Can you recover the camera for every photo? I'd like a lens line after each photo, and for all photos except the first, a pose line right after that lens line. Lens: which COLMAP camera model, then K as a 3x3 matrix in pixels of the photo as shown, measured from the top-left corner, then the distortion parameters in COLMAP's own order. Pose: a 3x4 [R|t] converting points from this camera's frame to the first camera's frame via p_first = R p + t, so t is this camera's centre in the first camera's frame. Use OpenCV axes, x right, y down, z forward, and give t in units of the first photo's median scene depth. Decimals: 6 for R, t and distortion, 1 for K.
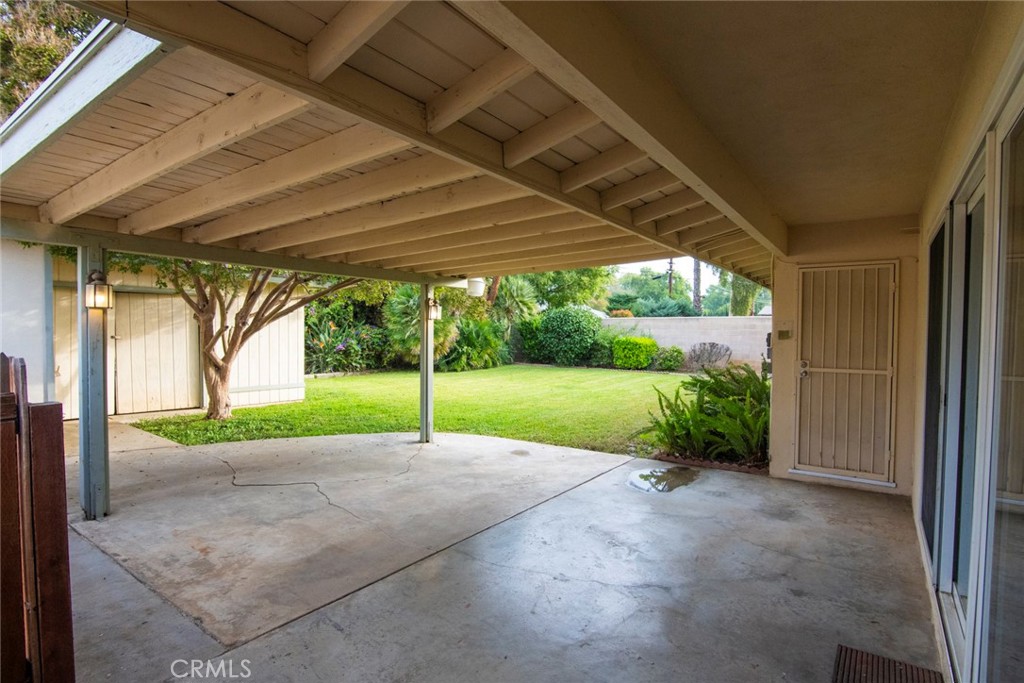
lens RADIAL K [[512.6, 0, 512.0], [0, 512.6, 341.5], [0, 0, 1]] dist [-0.025090, -0.000275]
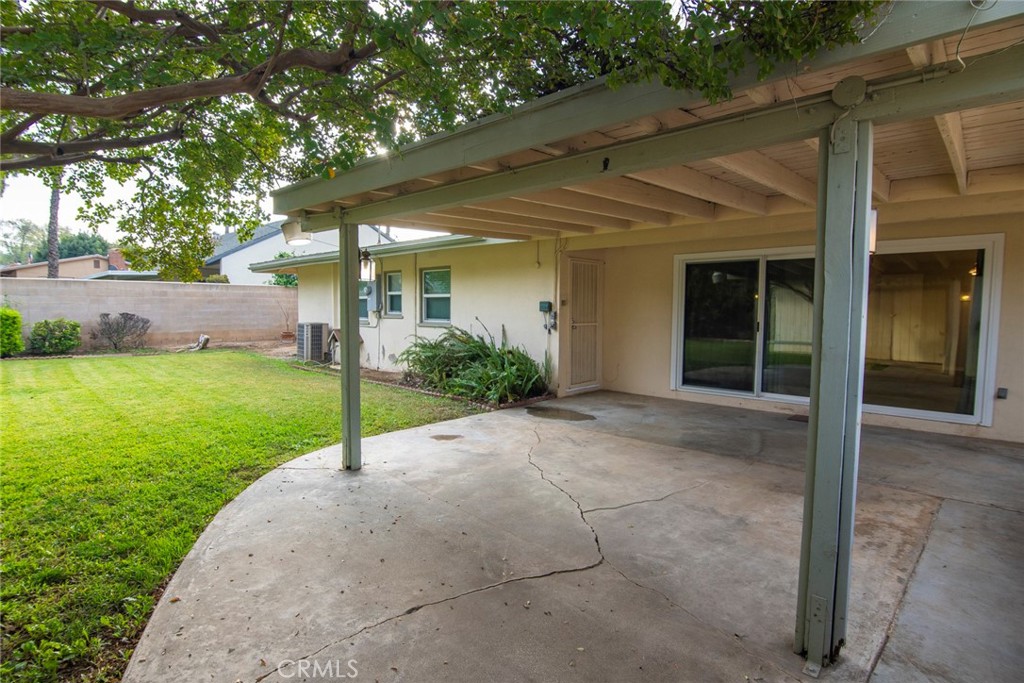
lens RADIAL K [[505.6, 0, 512.0], [0, 505.6, 341.5], [0, 0, 1]] dist [-0.016975, -0.000052]
pose [[0.171628, -0.079933, 0.981914, -1.226376], [0.013873, 0.996800, 0.078720, -0.028029], [-0.985064, 0.000111, 0.172188, 1.092485]]
